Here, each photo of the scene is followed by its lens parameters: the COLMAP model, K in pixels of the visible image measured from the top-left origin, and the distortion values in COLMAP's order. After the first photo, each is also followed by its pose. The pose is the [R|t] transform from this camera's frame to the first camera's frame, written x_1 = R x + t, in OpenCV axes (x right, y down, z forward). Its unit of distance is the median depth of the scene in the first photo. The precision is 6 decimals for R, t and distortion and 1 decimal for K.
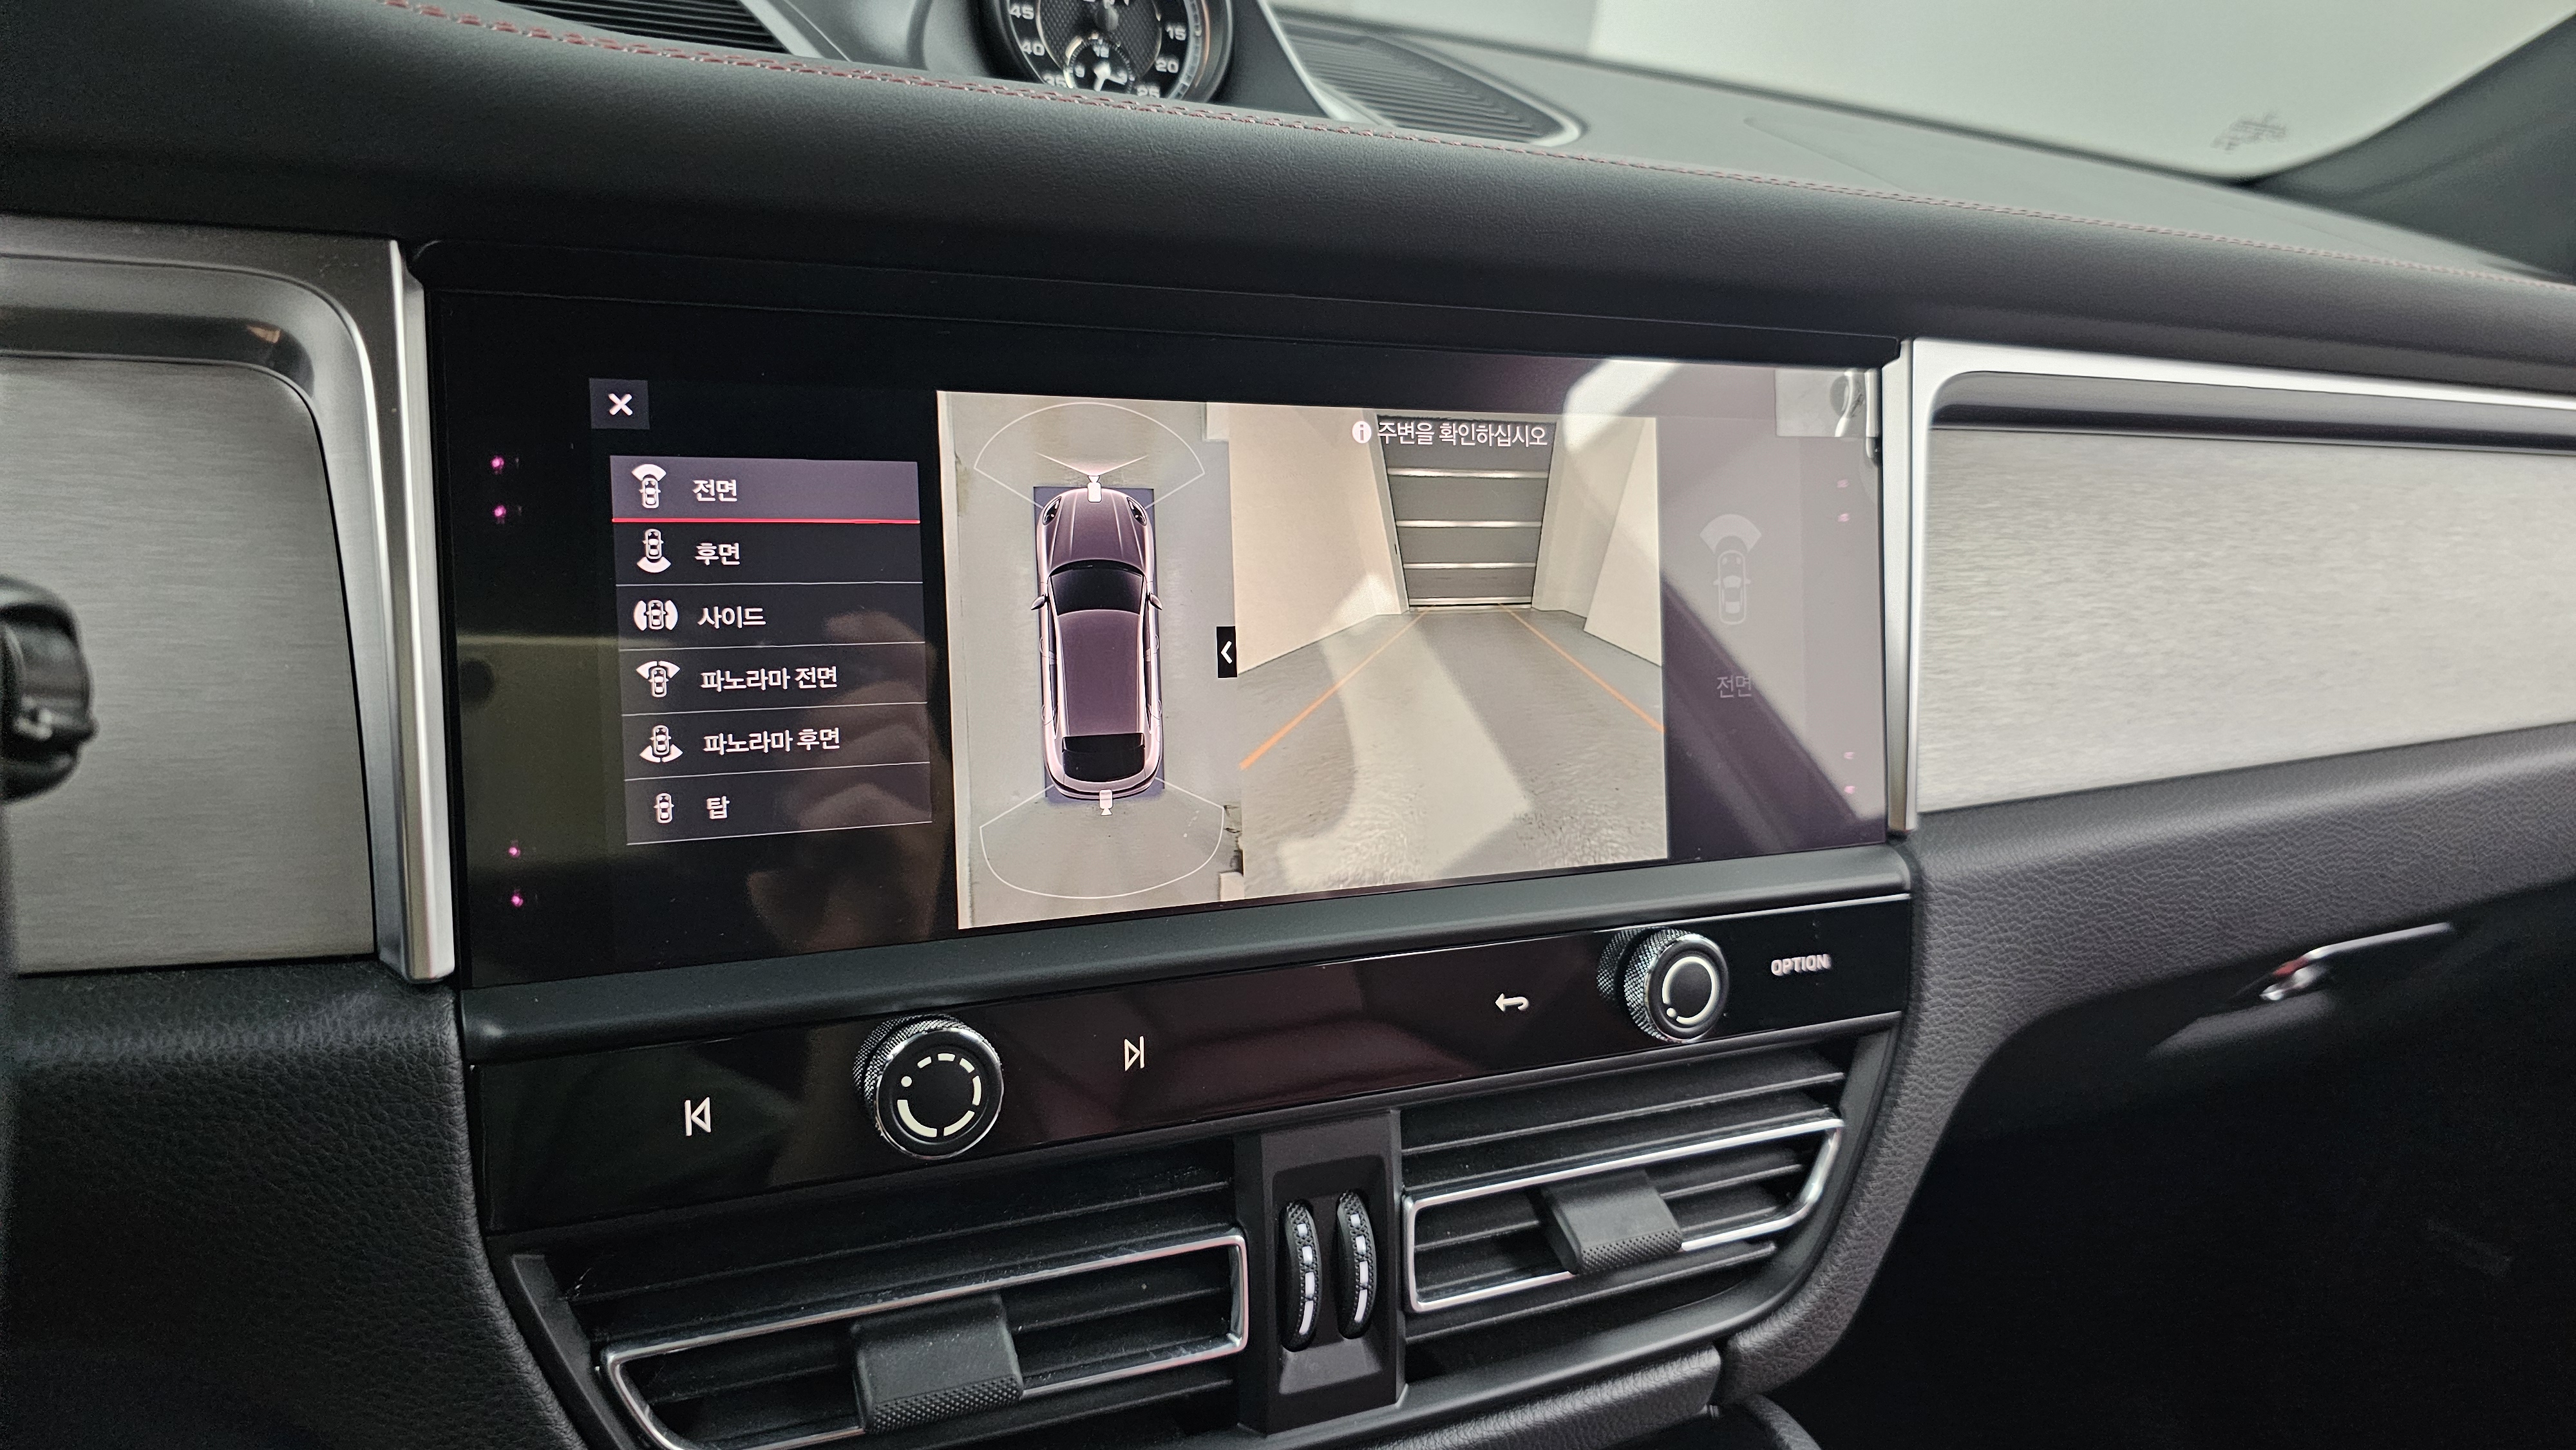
lens RADIAL K [[1772.2, 0, 1278.7], [0, 1772.2, 718.2], [0, 0, 1]] dist [0.011063, -0.003396]
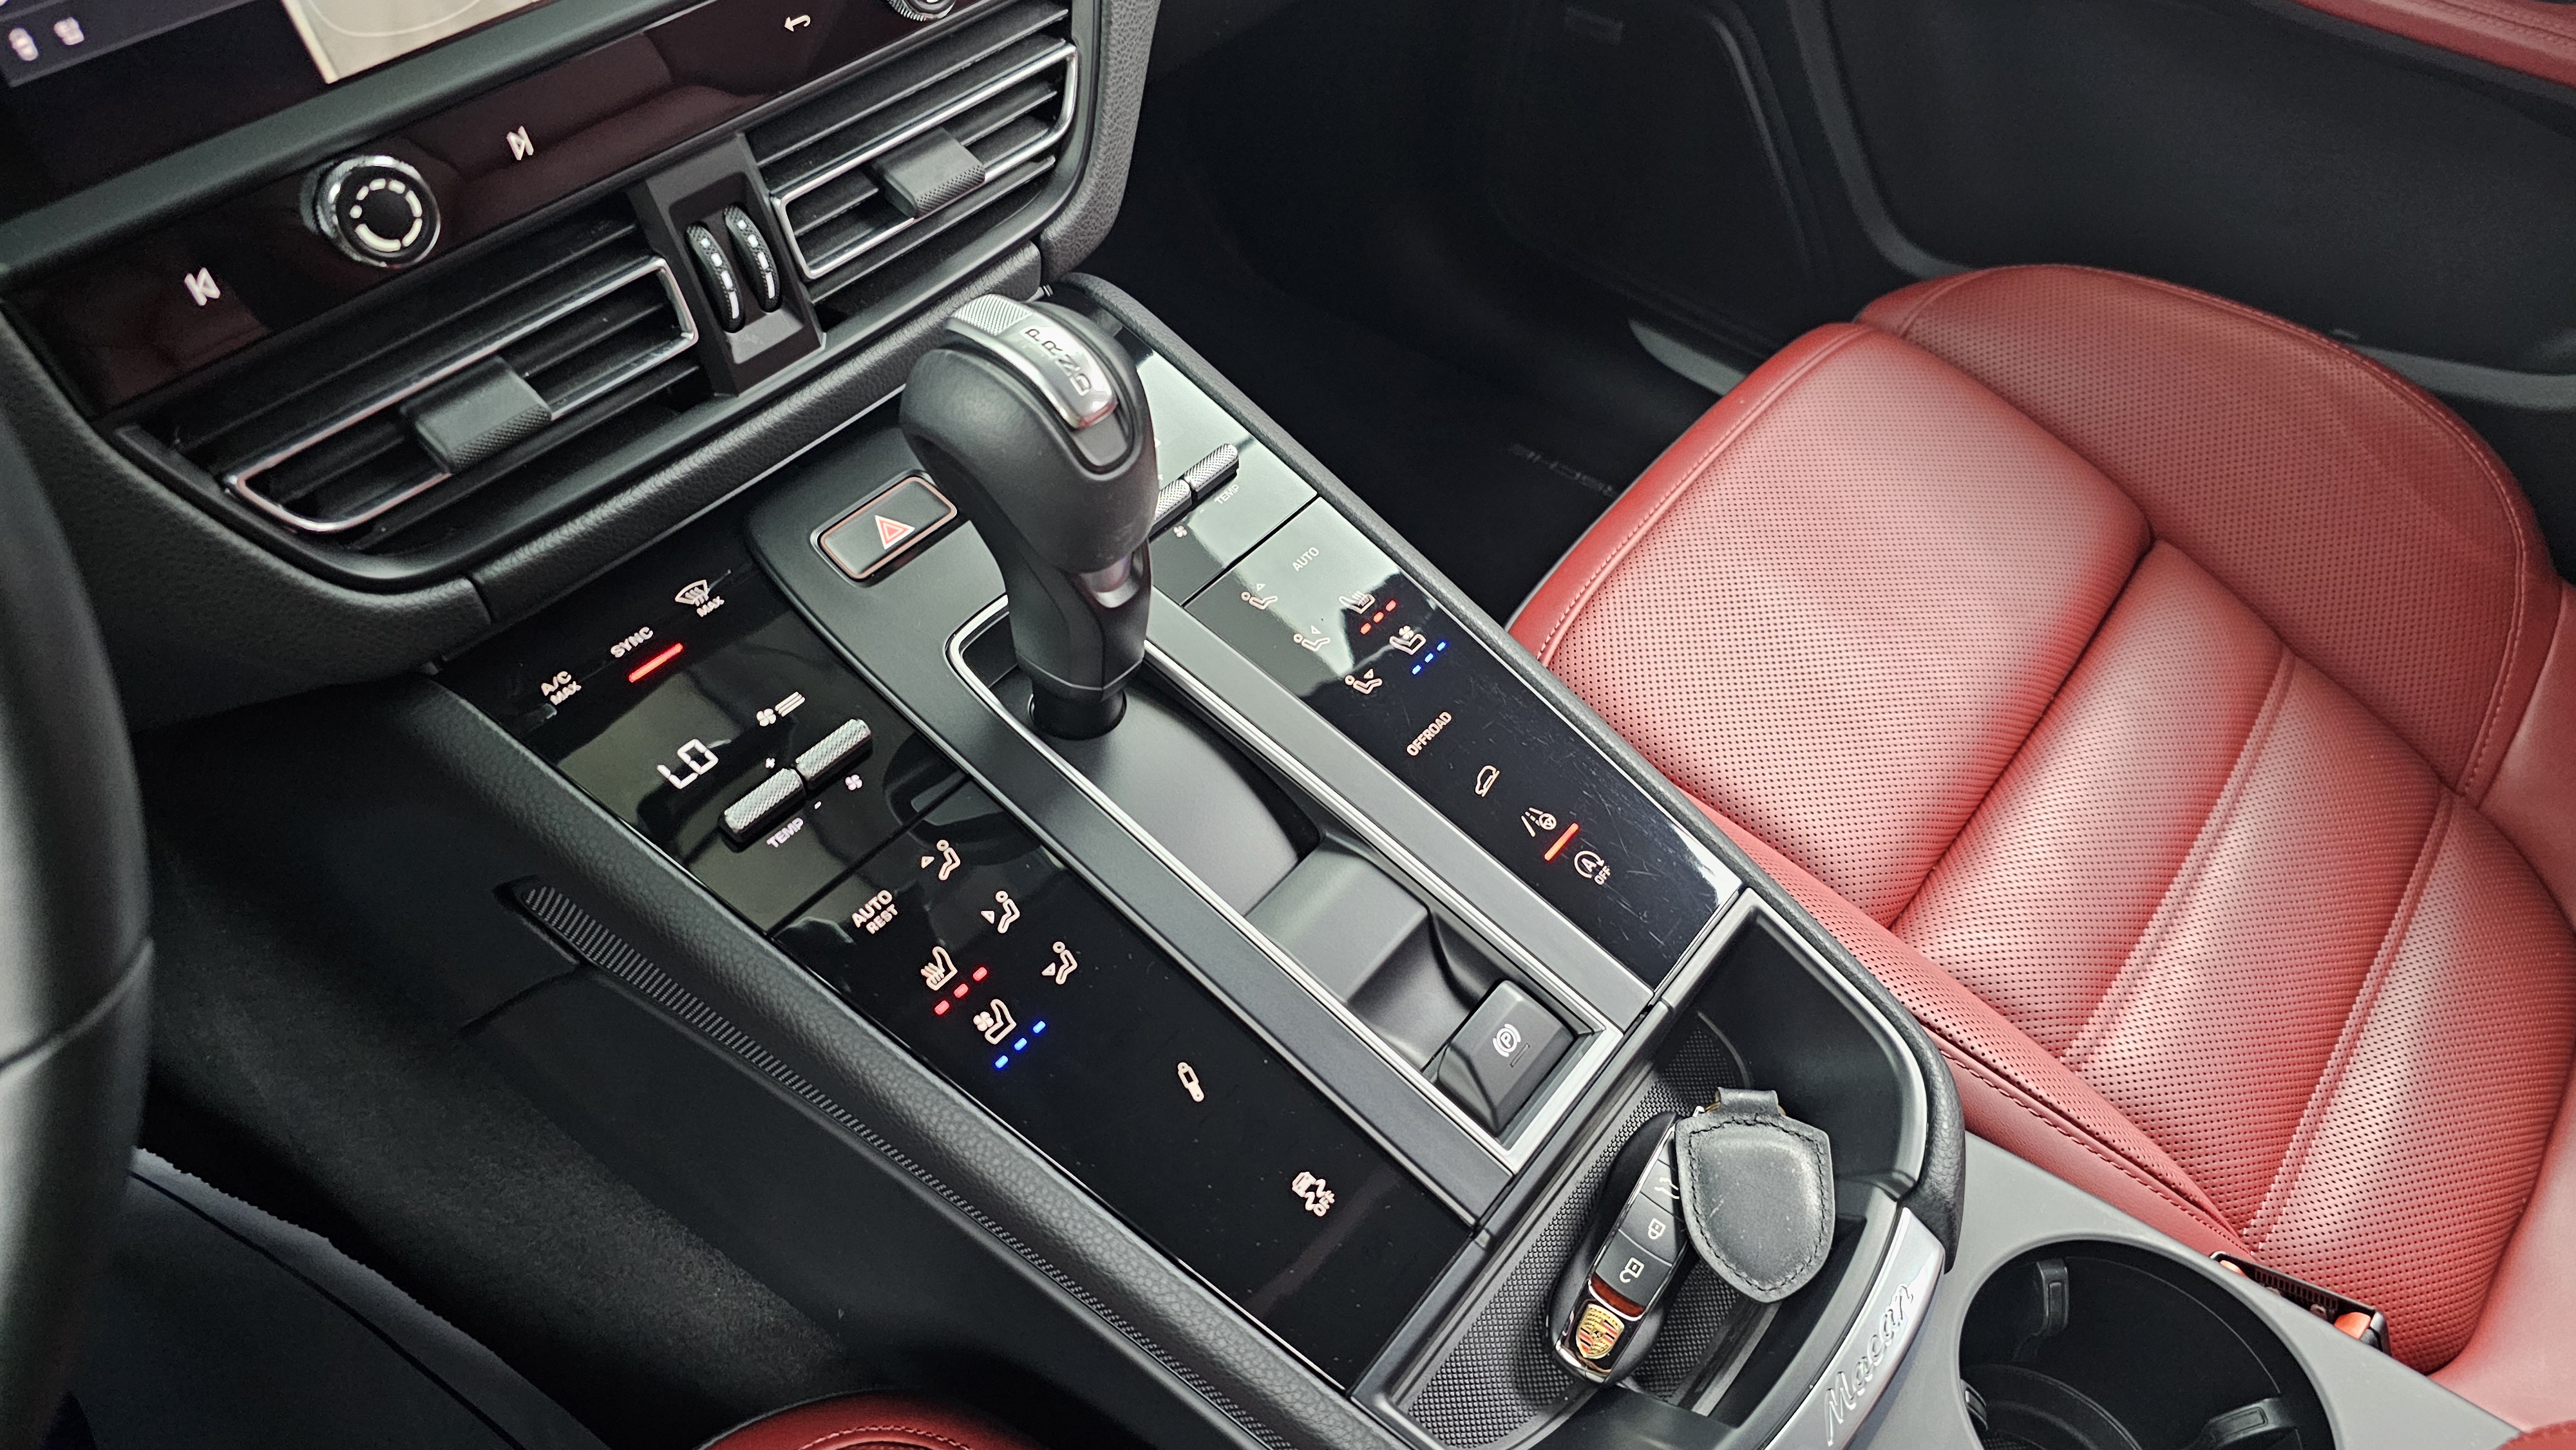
lens RADIAL K [[1767.3, 0, 1345.1], [0, 1767.3, 757.4], [0, 0, 1]] dist [0.028330, -0.025948]
pose [[0.890277, -0.379724, 0.251428, -0.040384], [0.187048, 0.808244, 0.558351, -0.051902], [-0.415234, -0.450058, 0.790588, -0.416468]]
